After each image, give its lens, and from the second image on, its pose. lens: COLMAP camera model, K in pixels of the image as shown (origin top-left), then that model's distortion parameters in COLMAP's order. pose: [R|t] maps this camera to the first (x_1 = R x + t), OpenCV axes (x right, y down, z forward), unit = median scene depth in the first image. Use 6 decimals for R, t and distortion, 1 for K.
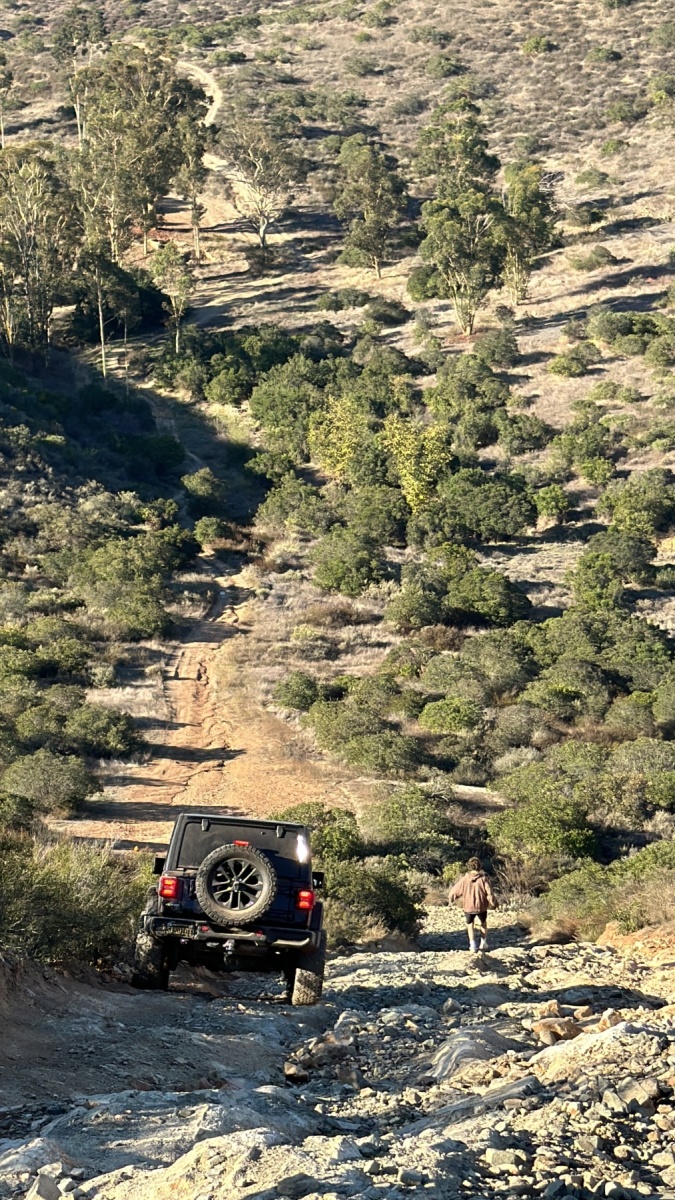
lens RADIAL K [[2910.2, 0, 343.6], [0, 2910.2, 575.5], [0, 0, 1]] dist [0.338781, 0.000000]
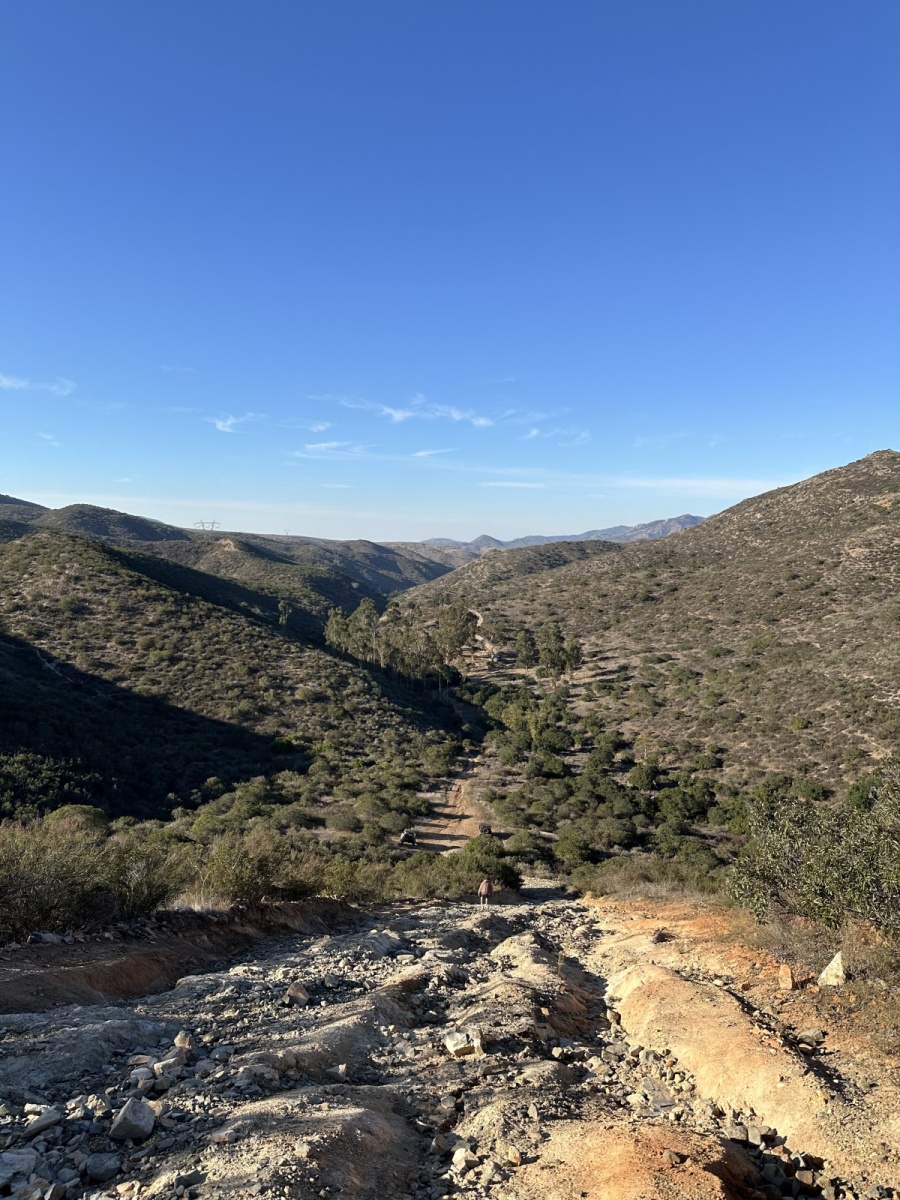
lens RADIAL K [[847.1, 0, 445.5], [0, 847.1, 600.2], [0, 0, 1]] dist [0.082572, -0.112627]
pose [[0.995552, 0.024143, -0.091063, 0.011156], [-0.041338, 0.980529, -0.191974, 0.010882], [0.084656, 0.194885, 0.977166, 0.109167]]
